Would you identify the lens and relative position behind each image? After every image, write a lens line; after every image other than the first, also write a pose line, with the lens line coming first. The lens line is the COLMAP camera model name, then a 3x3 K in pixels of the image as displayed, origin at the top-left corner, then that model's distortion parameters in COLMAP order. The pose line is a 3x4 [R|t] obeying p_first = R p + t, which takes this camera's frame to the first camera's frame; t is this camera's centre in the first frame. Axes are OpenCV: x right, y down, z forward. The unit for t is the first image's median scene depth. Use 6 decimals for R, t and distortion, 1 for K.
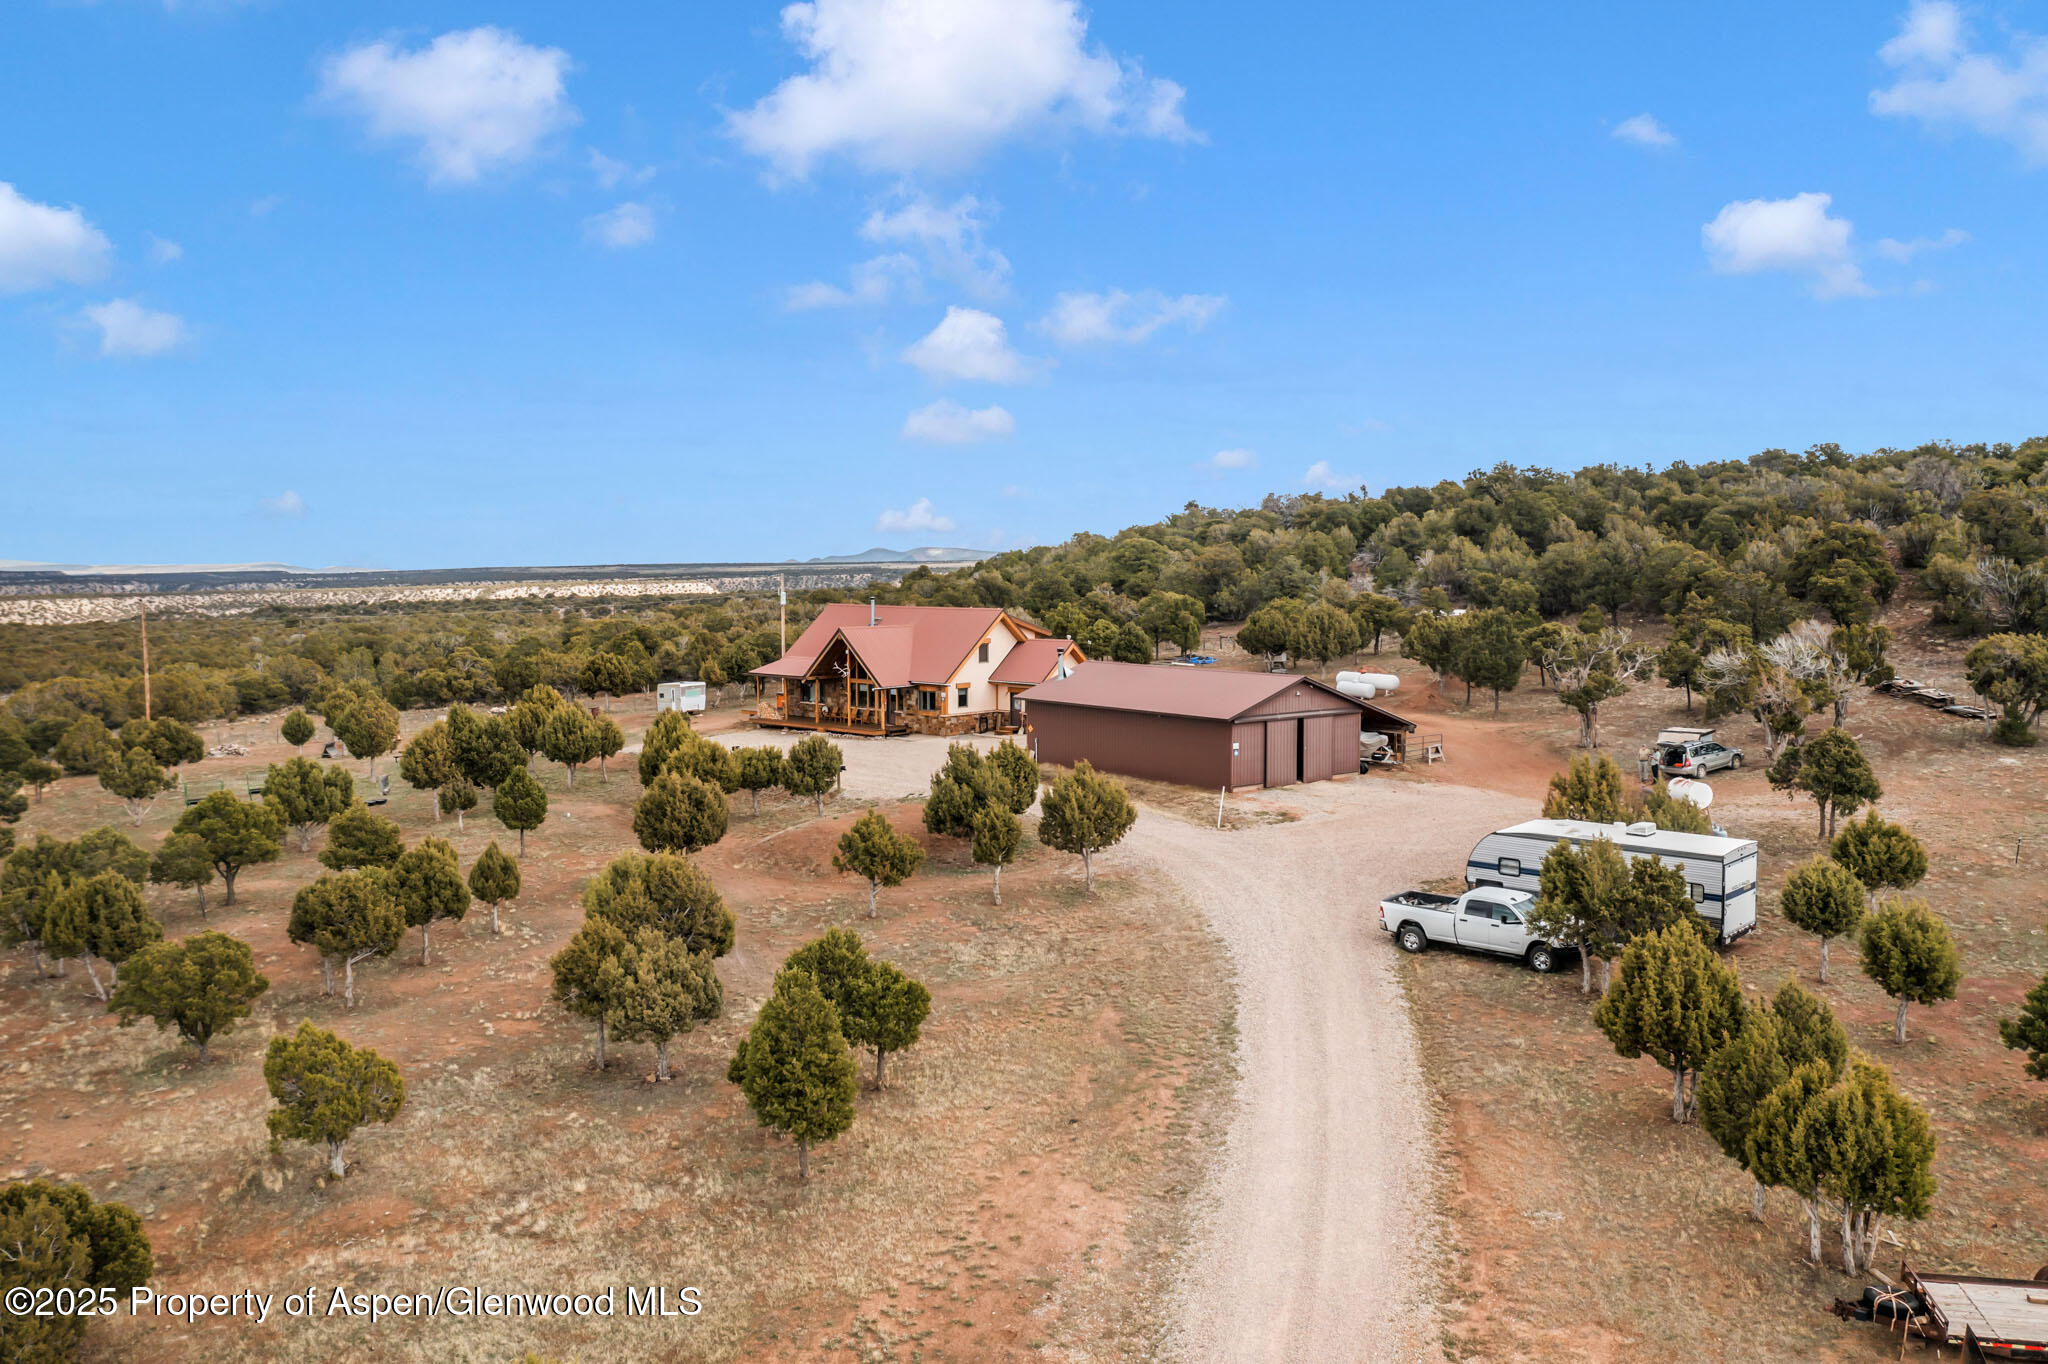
lens RADIAL K [[1589.9, 0, 1017.2], [0, 1589.9, 672.0], [0, 0, 1]] dist [-0.037407, 0.013696]
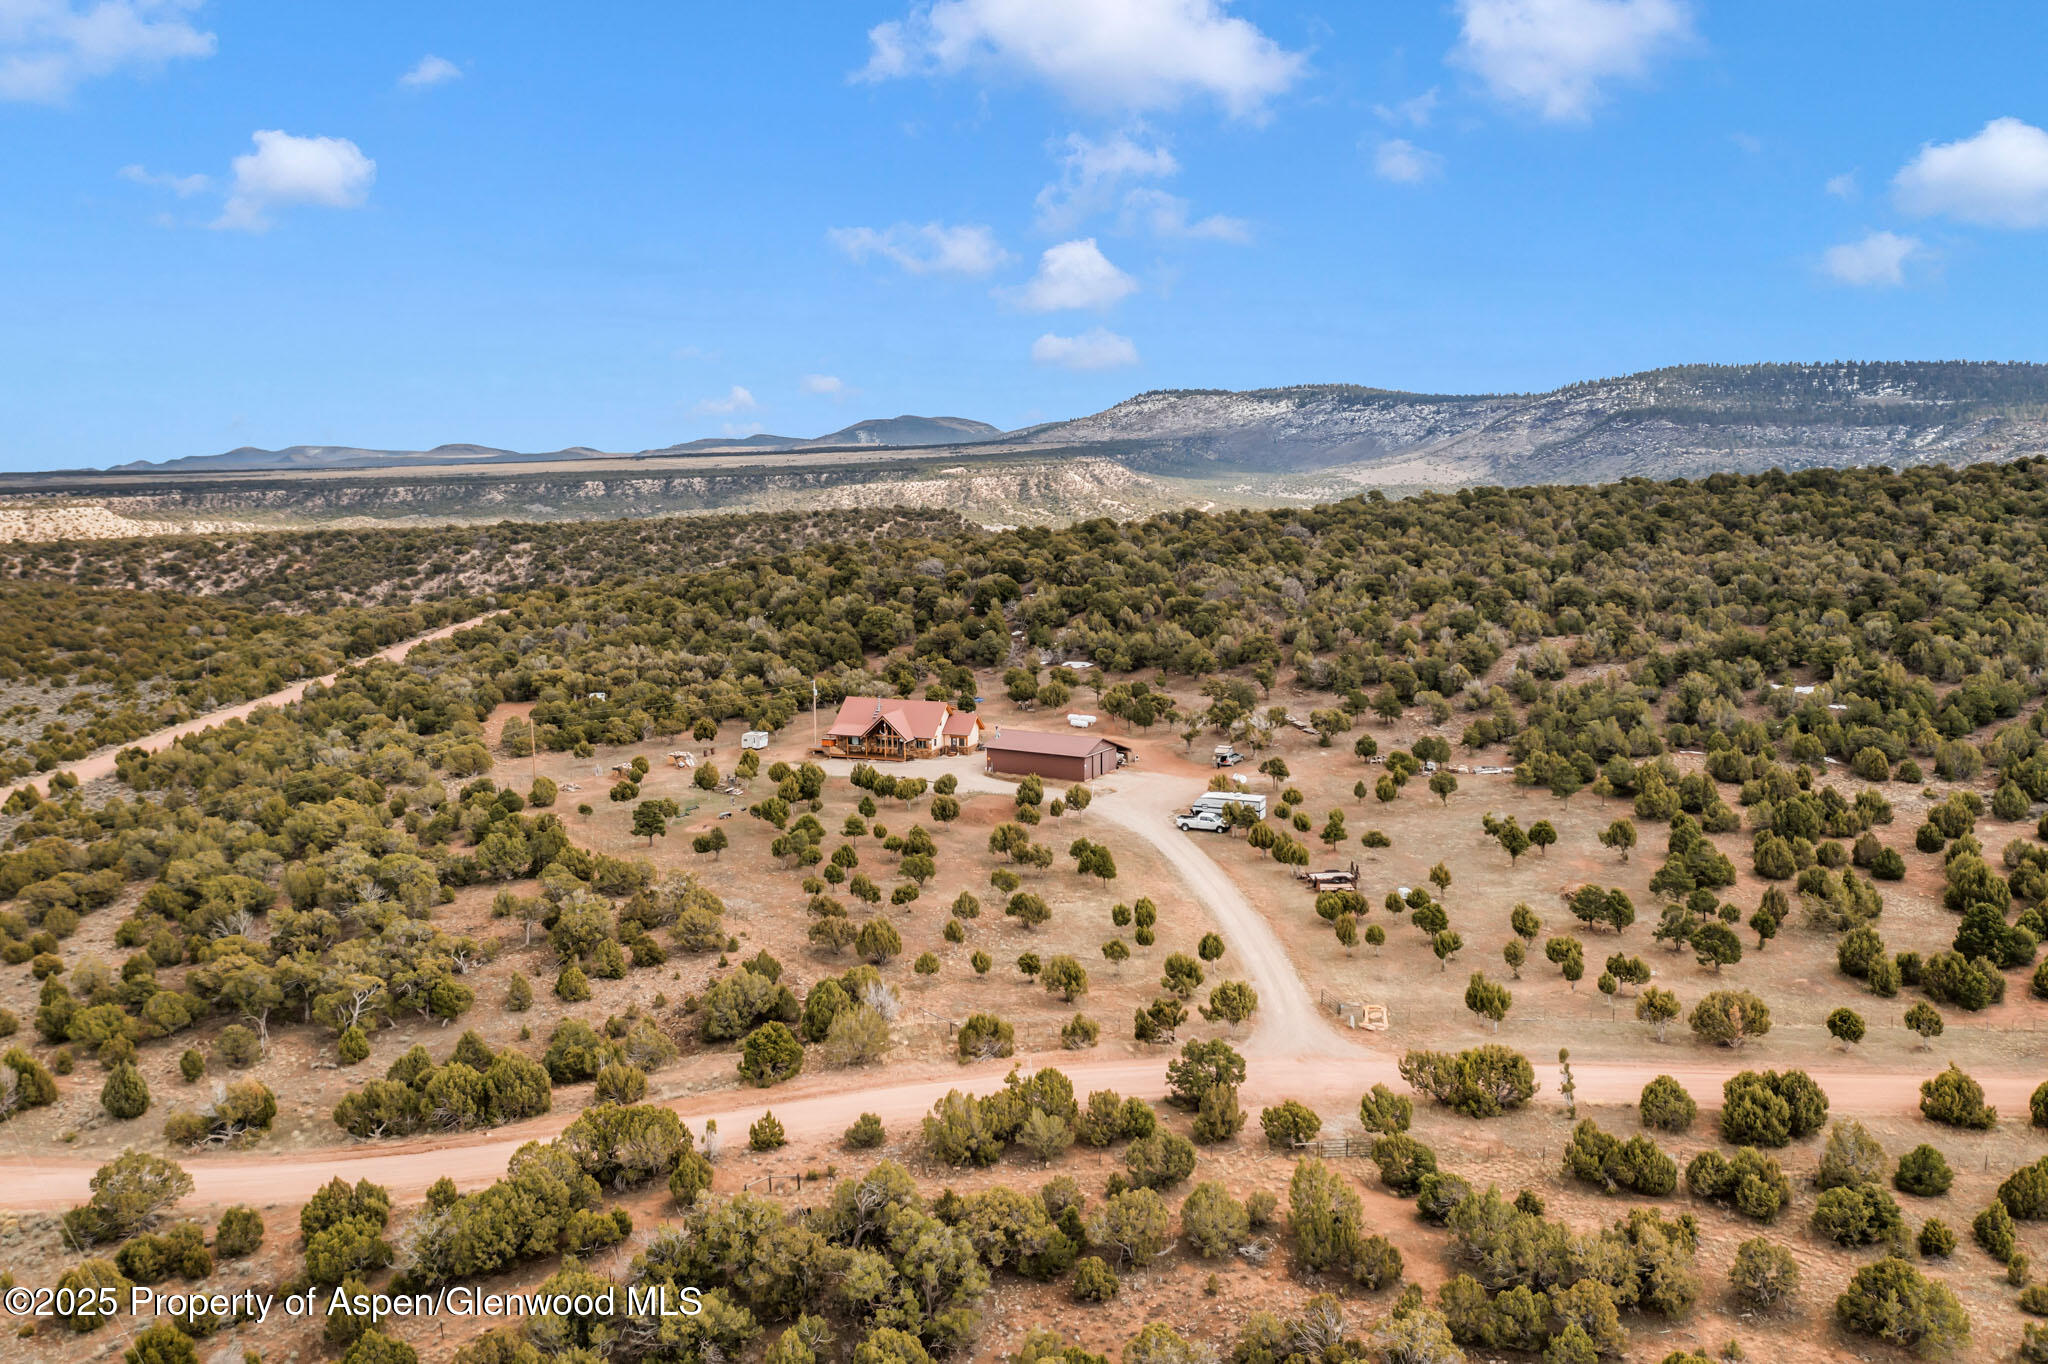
lens RADIAL K [[1589.9, 0, 1016.6], [0, 1589.9, 674.7], [0, 0, 1]] dist [-0.037407, 0.013696]
pose [[0.933797, -0.054462, 0.353635, -0.869777], [0.030446, 0.996858, 0.073129, -0.292327], [-0.356507, -0.057521, 0.932520, -1.429878]]
